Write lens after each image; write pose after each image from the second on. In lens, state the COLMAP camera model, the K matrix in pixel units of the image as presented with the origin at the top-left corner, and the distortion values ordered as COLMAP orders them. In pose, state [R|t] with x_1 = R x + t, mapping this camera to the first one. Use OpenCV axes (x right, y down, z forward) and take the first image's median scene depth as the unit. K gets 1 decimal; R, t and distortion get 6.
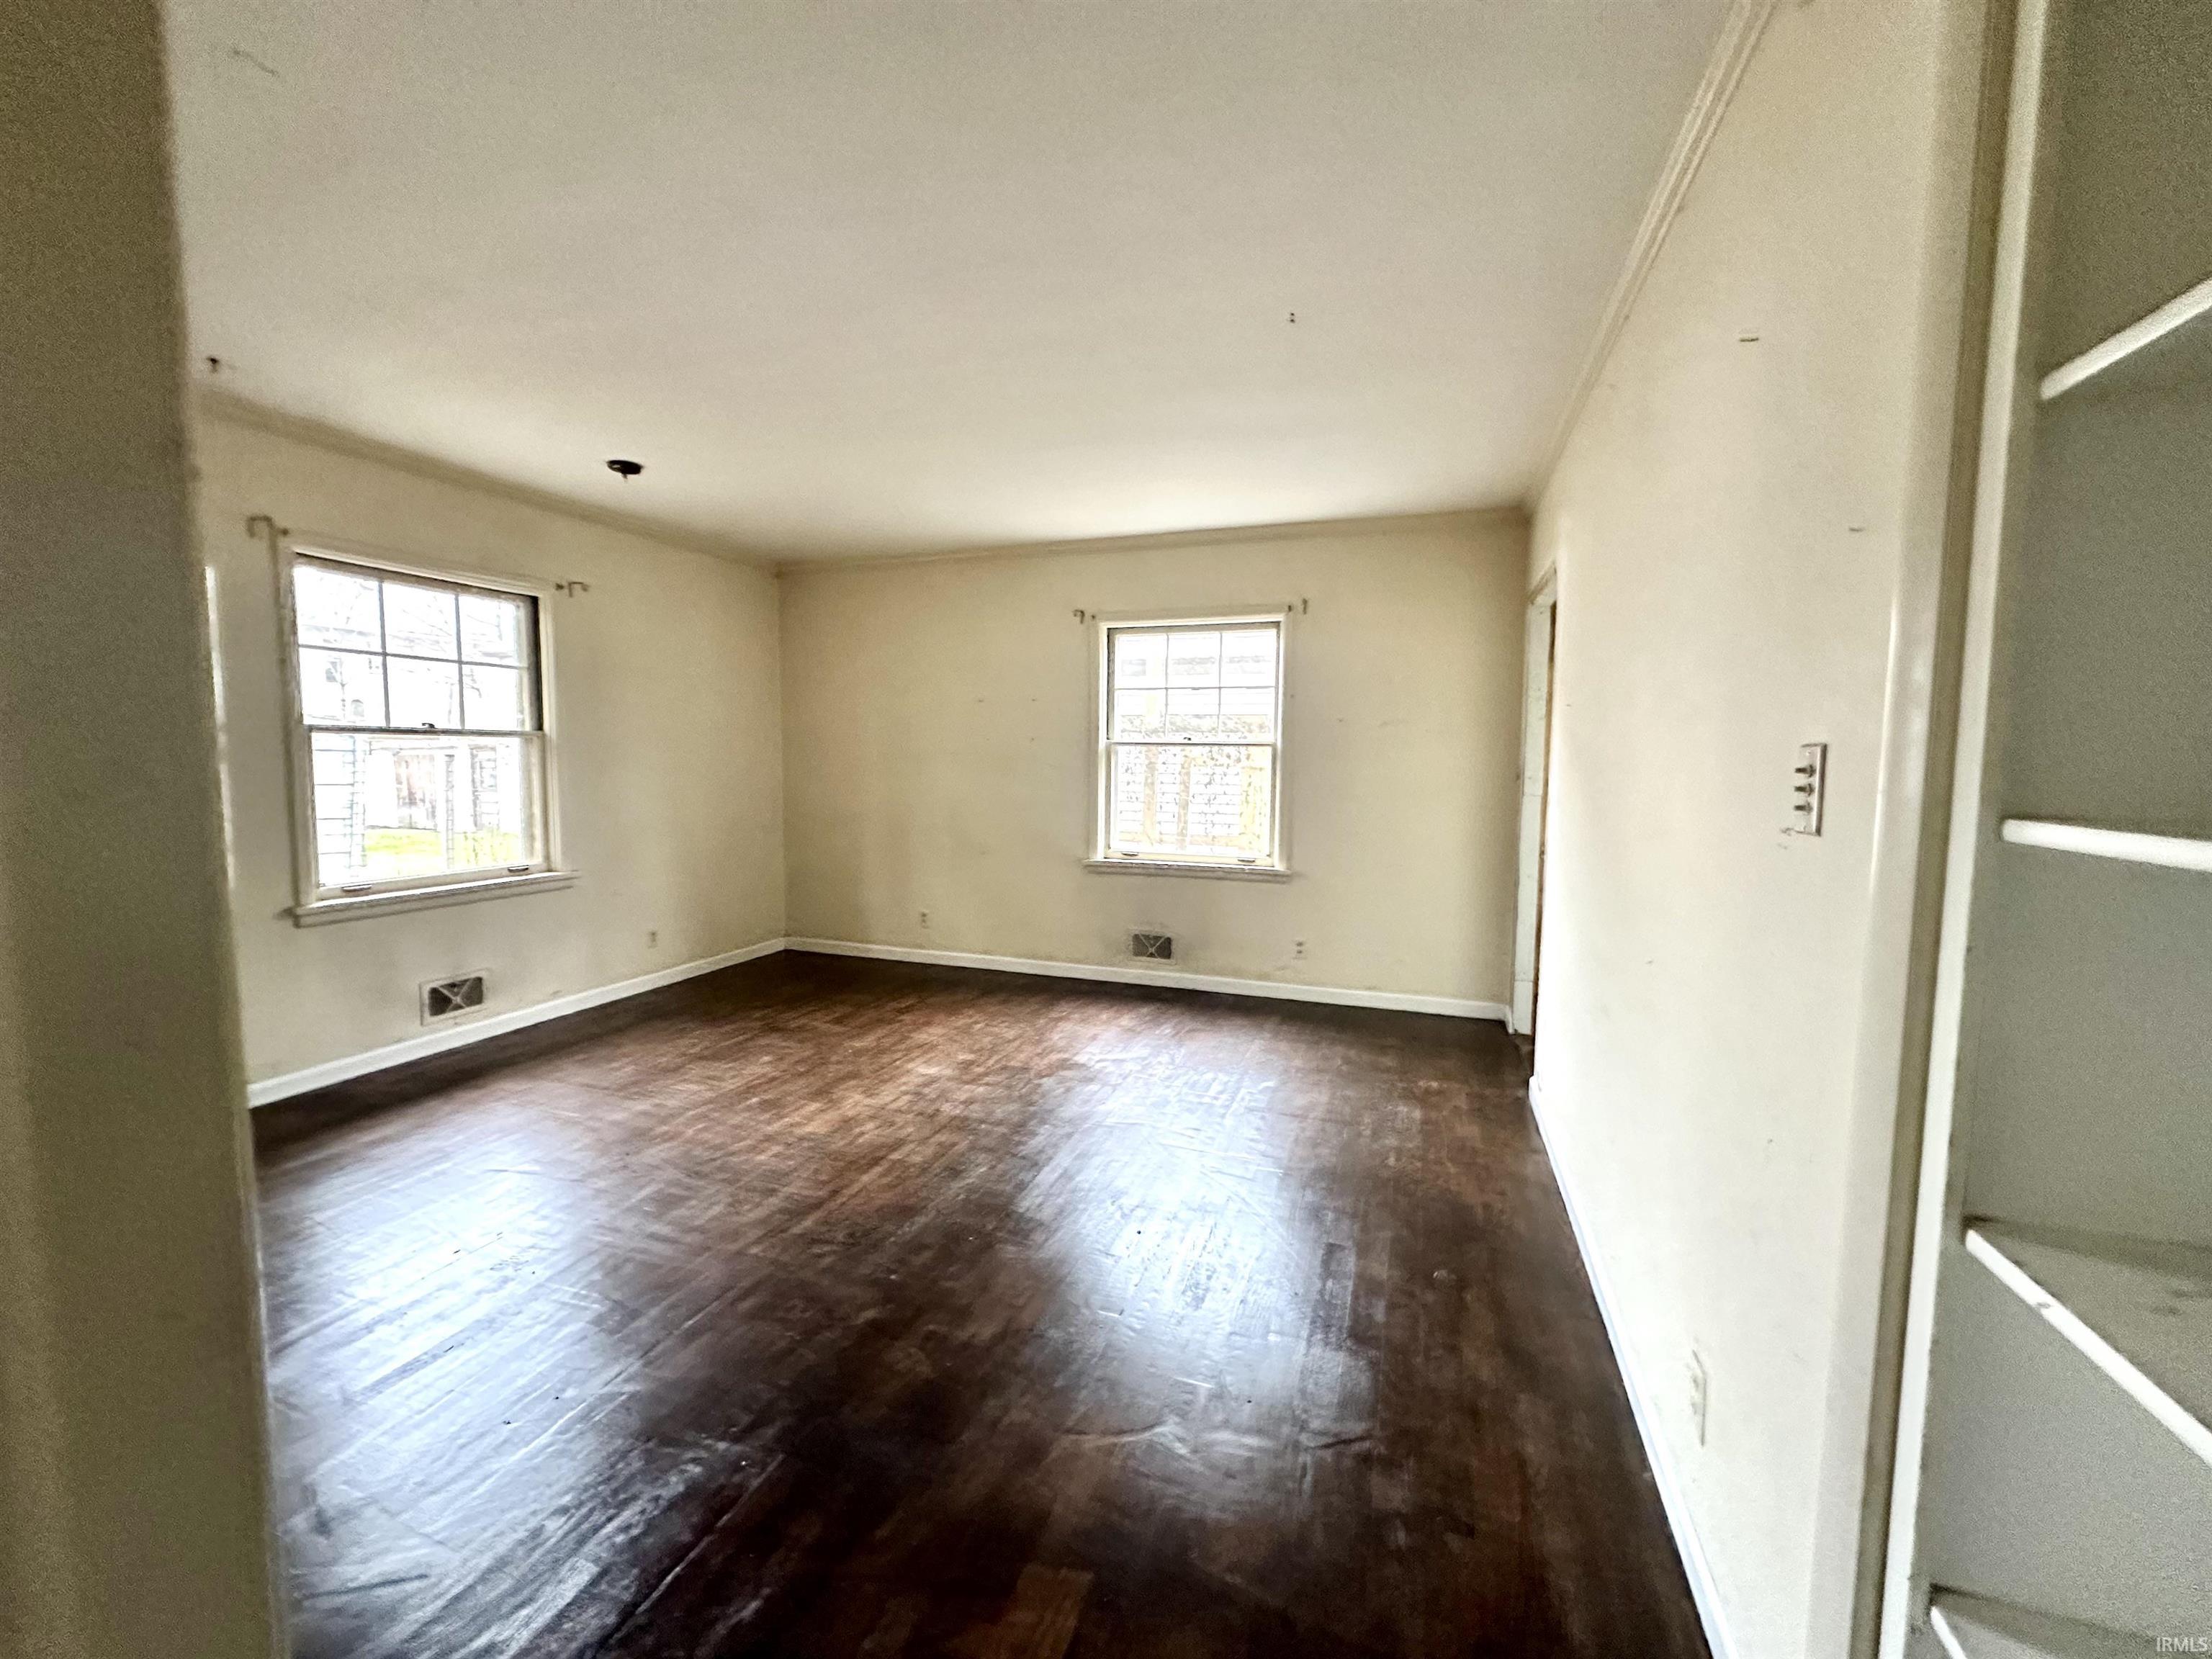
lens RADIAL K [[877.6, 0, 1100.1], [0, 877.6, 831.9], [0, 0, 1]] dist [-0.003613, -0.000033]
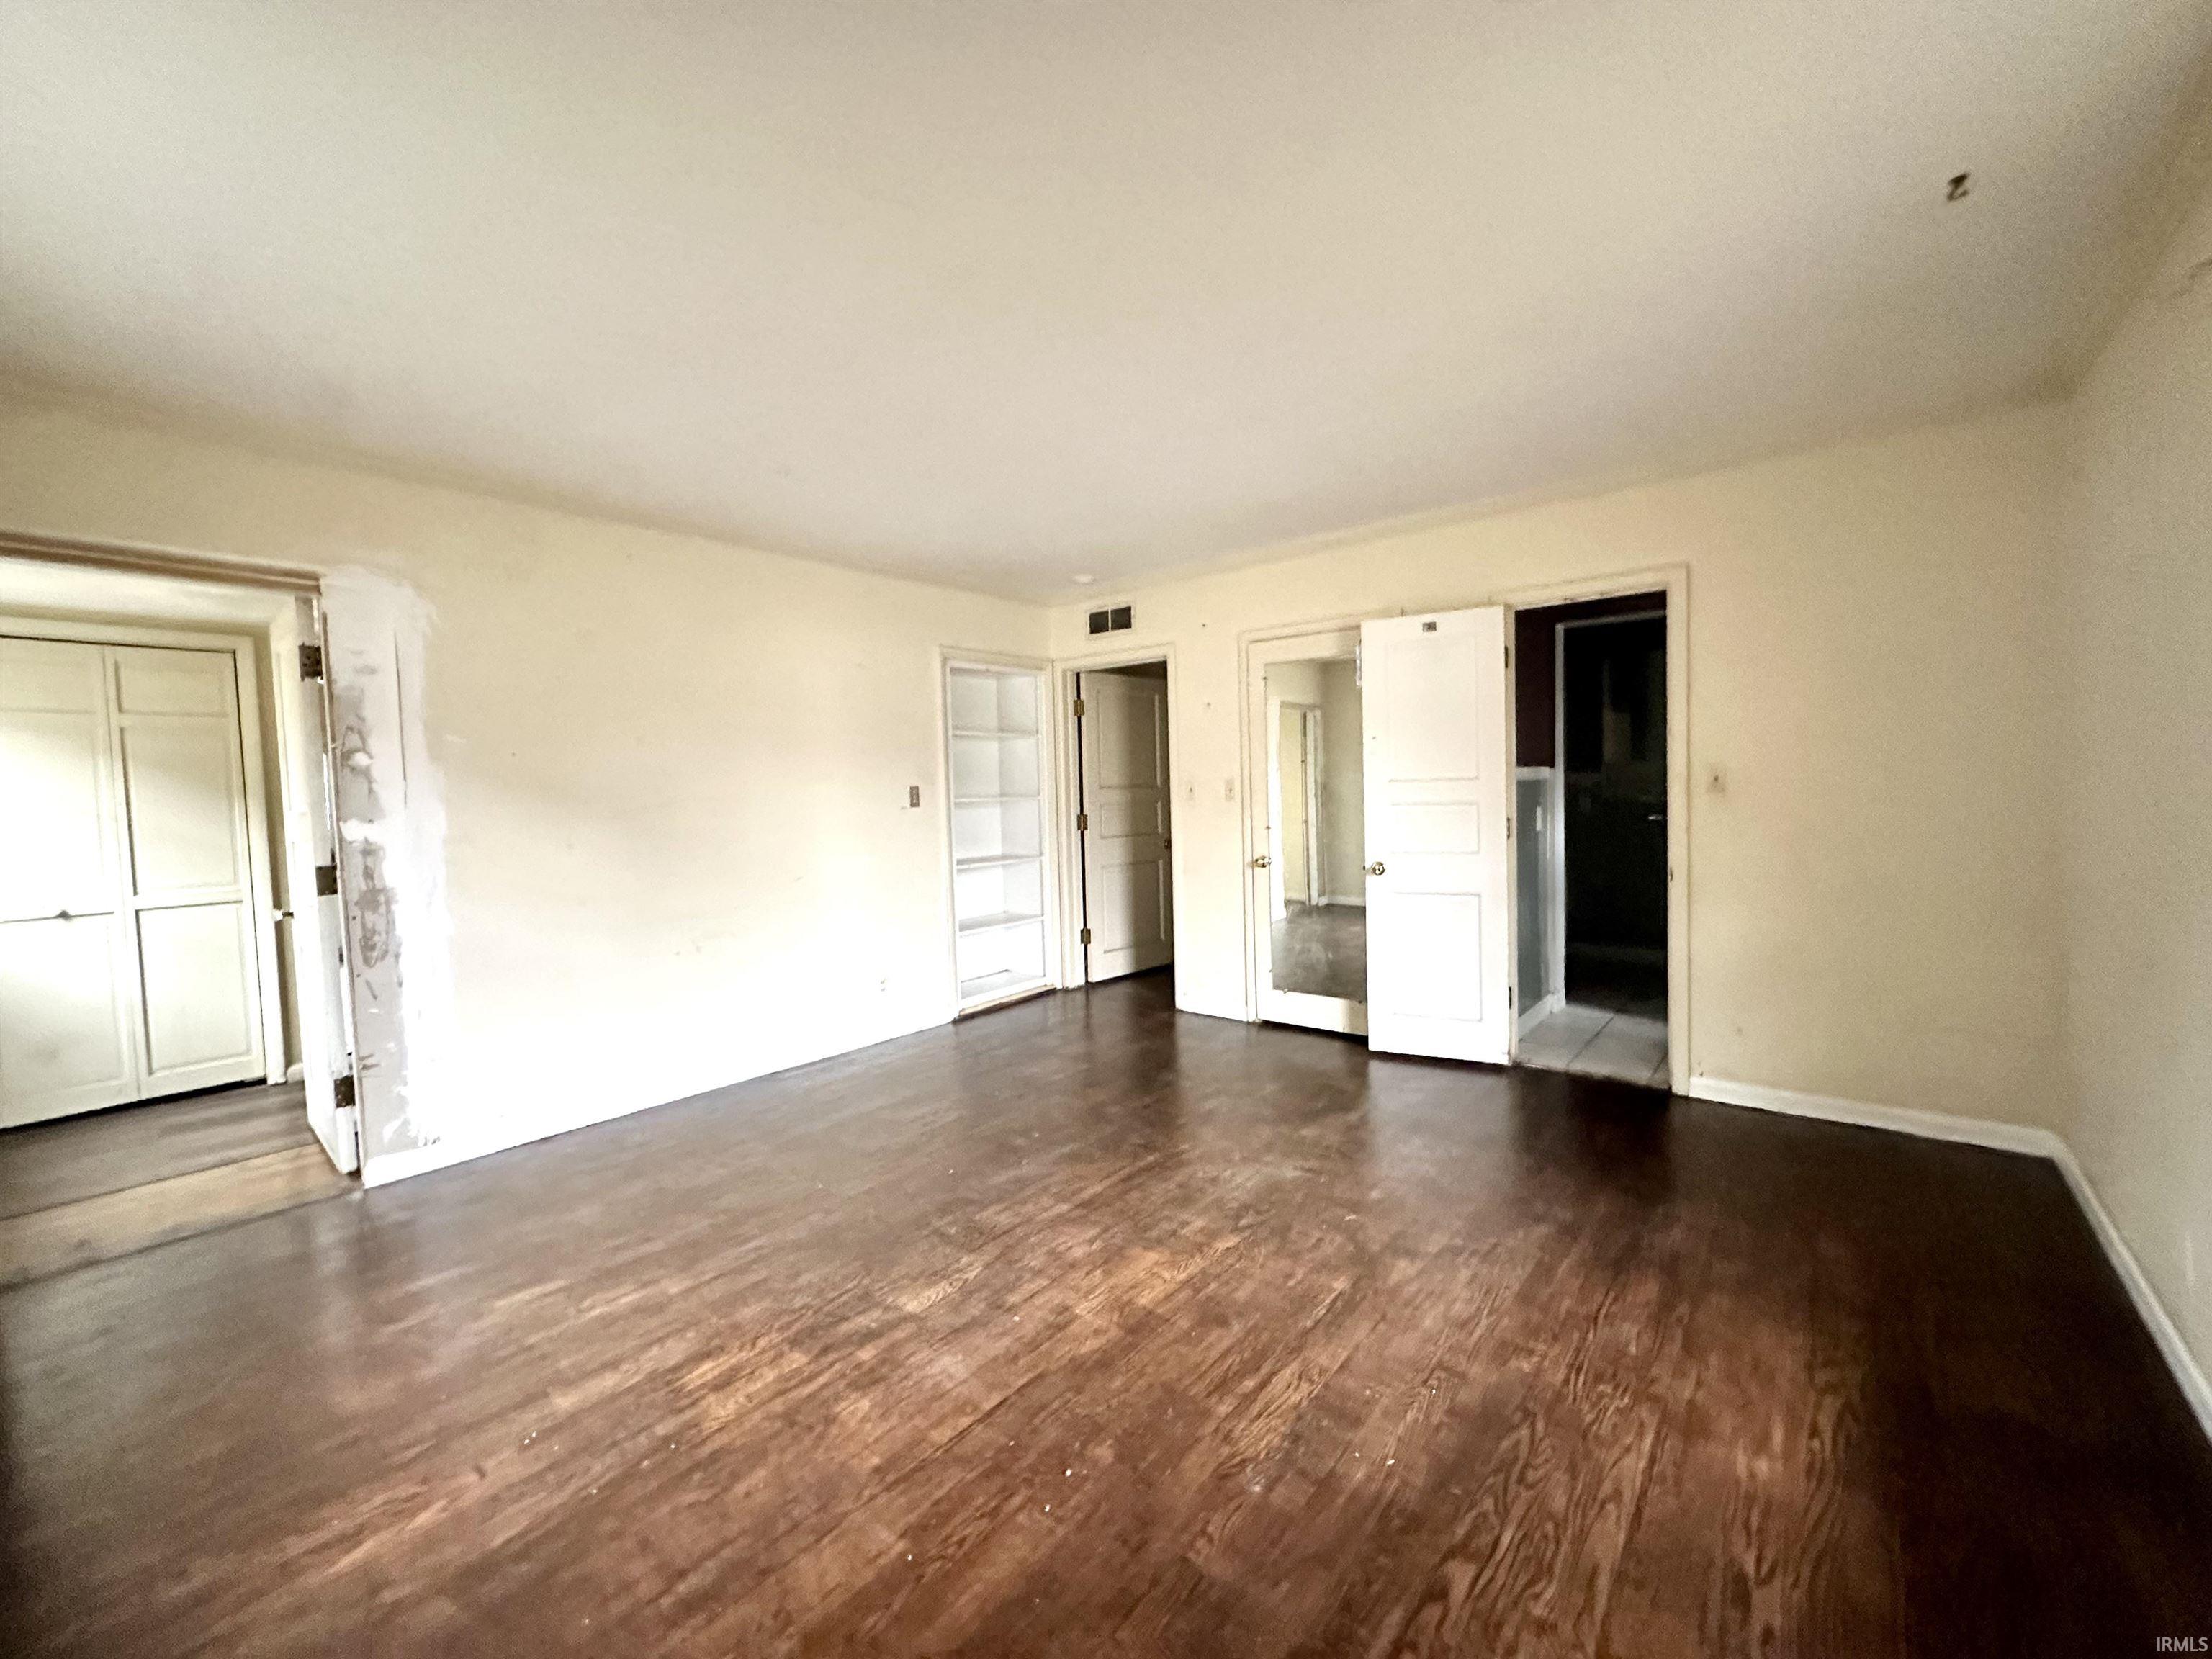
lens RADIAL K [[877.6, 0, 1103.3], [0, 877.6, 828.2], [0, 0, 1]] dist [-0.003613, -0.000033]
pose [[-0.938109, 0.003264, 0.346325, -0.548579], [0.053752, 0.989211, 0.136280, -0.148387], [-0.342143, 0.146461, -0.928163, 1.641569]]
